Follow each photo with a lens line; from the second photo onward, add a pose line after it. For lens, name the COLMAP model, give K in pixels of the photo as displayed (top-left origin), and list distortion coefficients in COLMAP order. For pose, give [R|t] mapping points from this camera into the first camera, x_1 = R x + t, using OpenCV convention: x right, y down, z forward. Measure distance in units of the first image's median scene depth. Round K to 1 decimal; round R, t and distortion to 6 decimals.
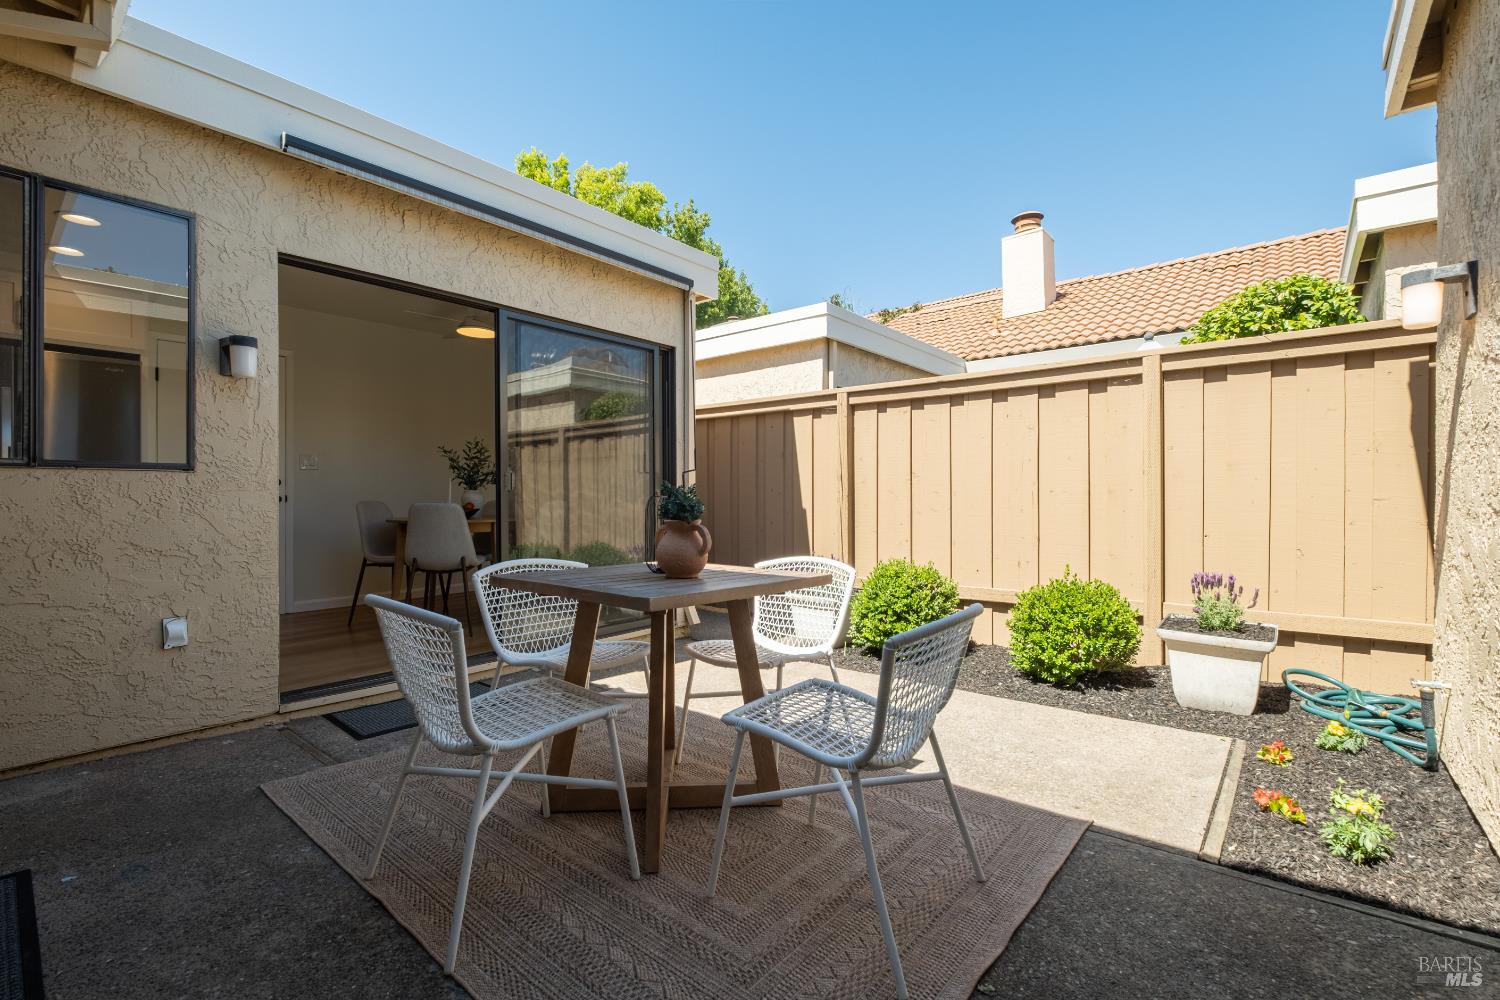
lens RADIAL K [[646.3, 0, 753.0], [0, 646.3, 493.5], [0, 0, 1]] dist [0.001658, 0.000059]
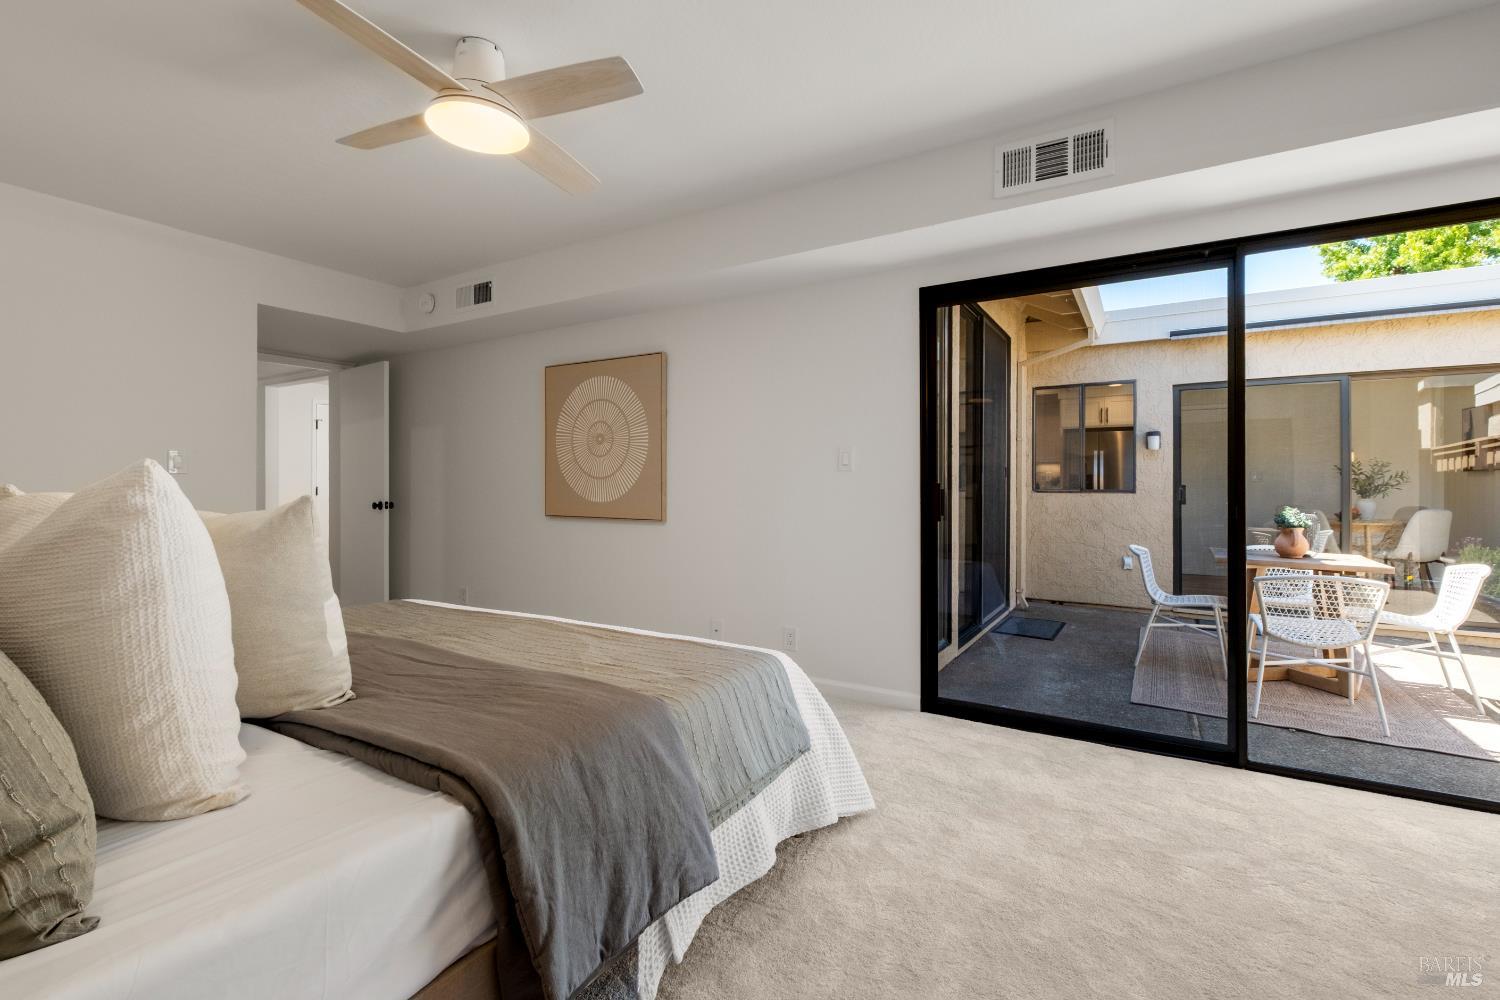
lens RADIAL K [[671.5, 0, 750.9], [0, 671.5, 513.1], [0, 0, 1]] dist [0.002405, -0.000444]
pose [[0.122270, 0.042992, -0.991565, 1.305690], [0.001101, 0.999055, 0.043453, -0.067296], [0.992496, -0.006404, 0.122107, -0.621735]]
